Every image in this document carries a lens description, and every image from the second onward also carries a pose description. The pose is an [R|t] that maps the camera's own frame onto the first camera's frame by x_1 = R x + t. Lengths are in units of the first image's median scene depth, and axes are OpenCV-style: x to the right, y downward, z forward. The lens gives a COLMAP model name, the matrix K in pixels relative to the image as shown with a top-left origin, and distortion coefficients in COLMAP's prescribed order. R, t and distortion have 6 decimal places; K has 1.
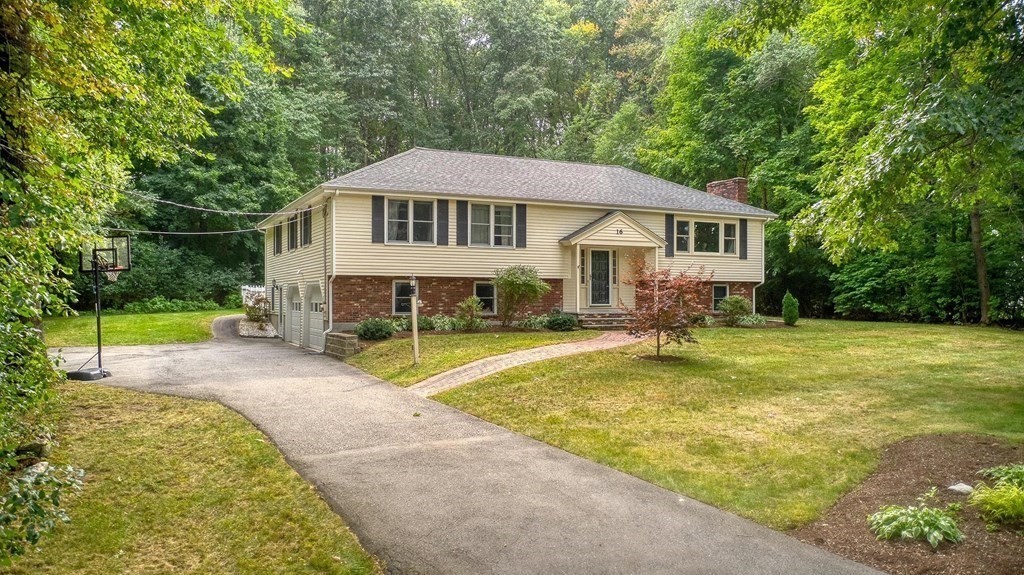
lens RADIAL K [[819.9, 0, 512.0], [0, 819.9, 287.5], [0, 0, 1]] dist [-0.087280, -0.002231]
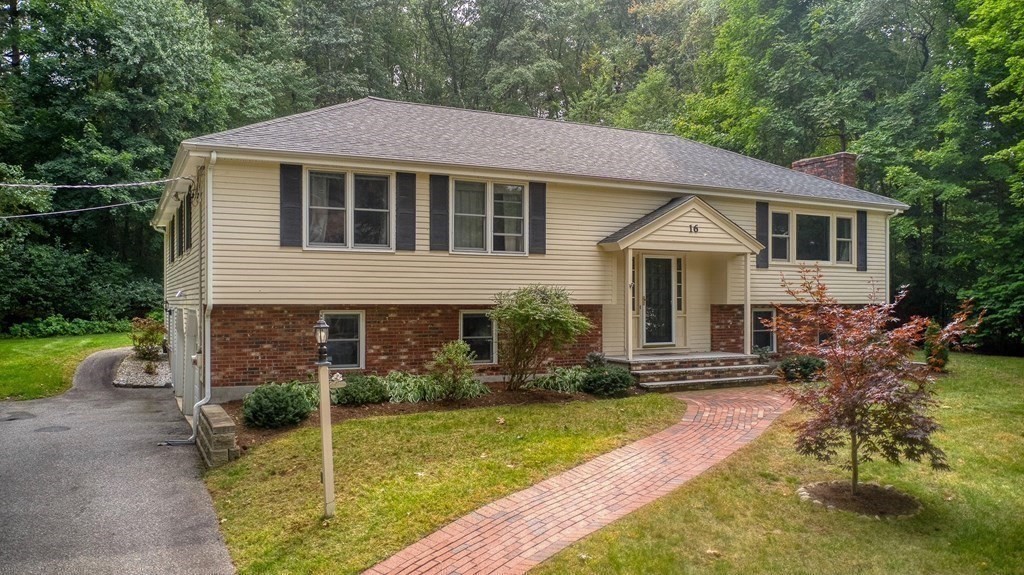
lens RADIAL K [[819.9, 0, 512.0], [0, 819.9, 287.5], [0, 0, 1]] dist [-0.087280, -0.002231]
pose [[0.999909, -0.000766, 0.013498, -0.014844], [0.000807, 0.999995, -0.003060, -0.021090], [-0.013496, 0.003071, 0.999904, 0.371296]]
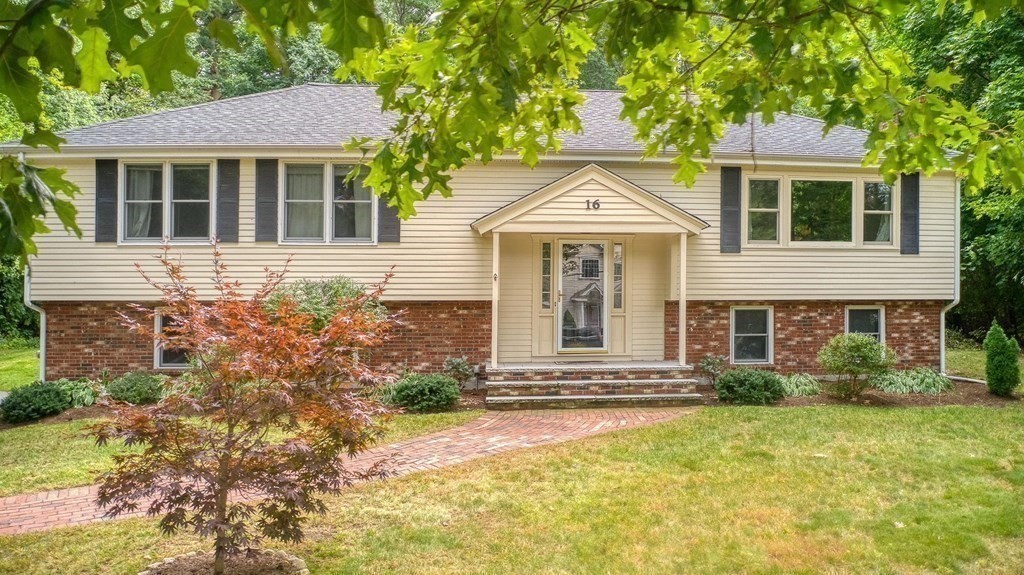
lens RADIAL K [[863.7, 0, 512.0], [0, 863.7, 287.5], [0, 0, 1]] dist [-0.126080, 0.001908]
pose [[0.933371, -0.009090, -0.358797, 0.264330], [0.008970, 0.999958, -0.001999, -0.017268], [0.358800, -0.001352, 0.933413, 0.484757]]
